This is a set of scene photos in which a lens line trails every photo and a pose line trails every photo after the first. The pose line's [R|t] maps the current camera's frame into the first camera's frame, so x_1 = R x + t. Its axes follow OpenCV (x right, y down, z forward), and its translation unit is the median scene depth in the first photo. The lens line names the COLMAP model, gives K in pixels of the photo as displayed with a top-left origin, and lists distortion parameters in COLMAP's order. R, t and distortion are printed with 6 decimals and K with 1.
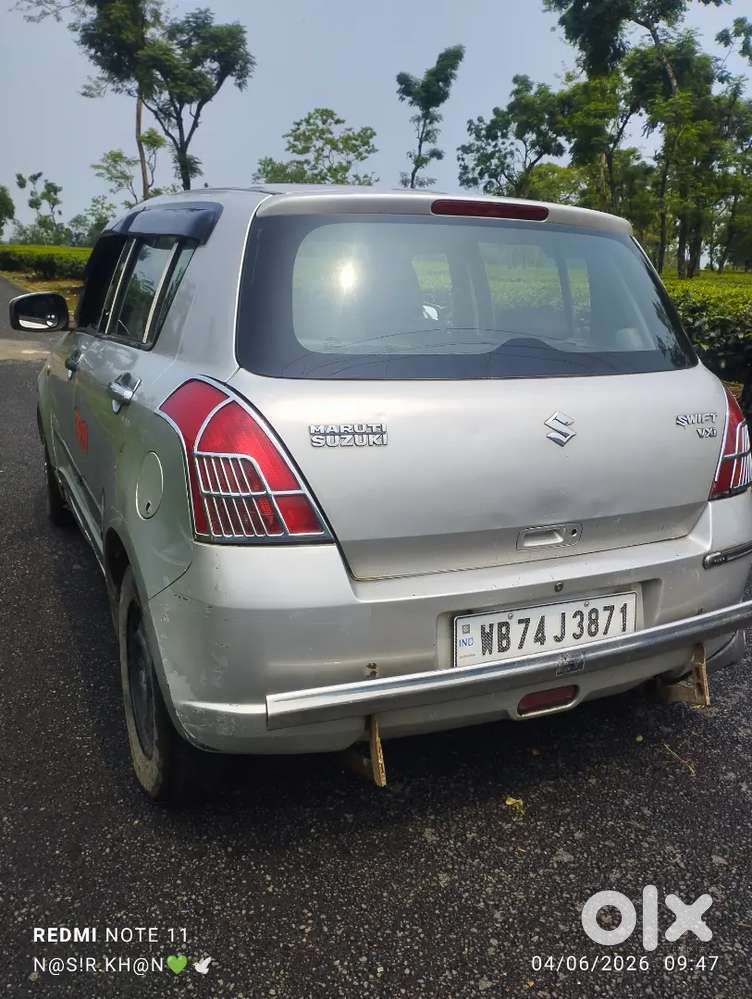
lens RADIAL K [[813.4, 0, 375.1], [0, 813.4, 496.9], [0, 0, 1]] dist [0.093972, -0.123363]
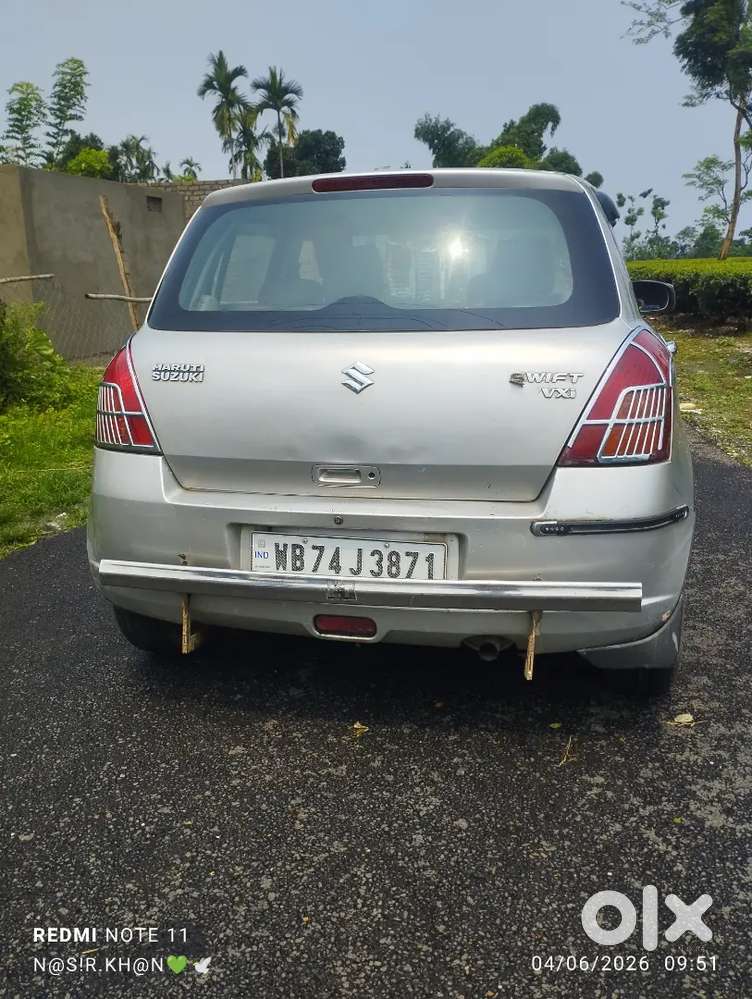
lens RADIAL K [[813.4, 0, 375.1], [0, 813.4, 496.9], [0, 0, 1]] dist [0.093972, -0.123363]
pose [[0.789568, 0.106311, -0.604384, 0.908202], [-0.116722, 0.992917, 0.022168, 0.047955], [0.602460, 0.053042, 0.796384, 0.150506]]
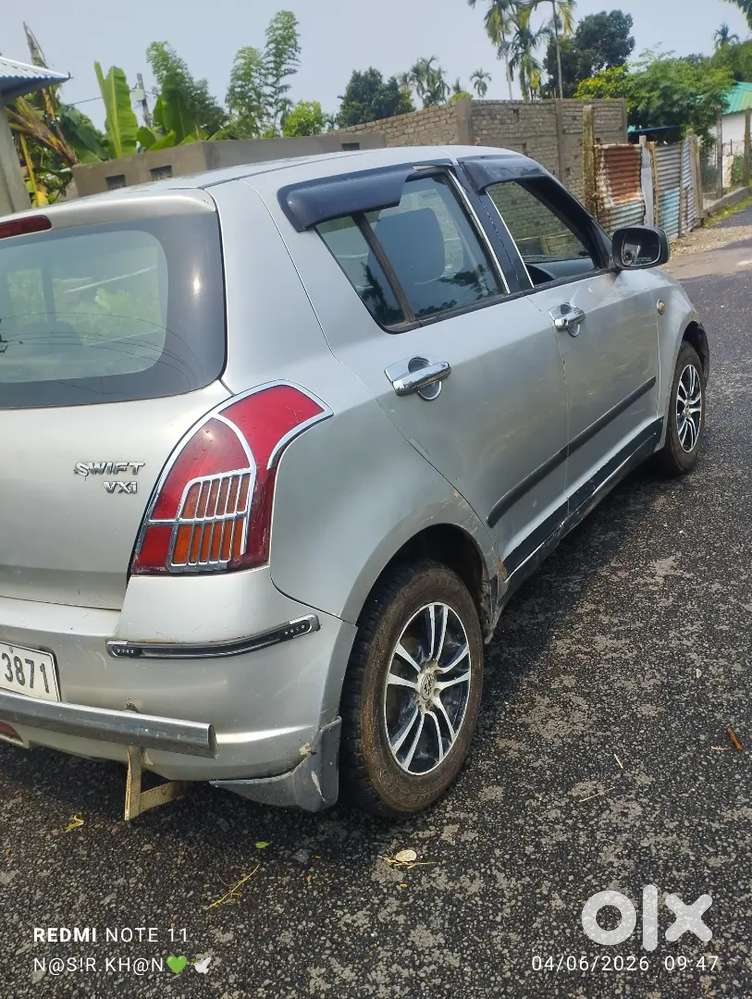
lens RADIAL K [[813.4, 0, 375.1], [0, 813.4, 496.9], [0, 0, 1]] dist [0.093972, -0.123363]
pose [[0.527241, 0.153165, -0.835798, 1.297760], [-0.051006, 0.987551, 0.148799, -0.215685], [0.848184, -0.035822, 0.528490, 0.887205]]
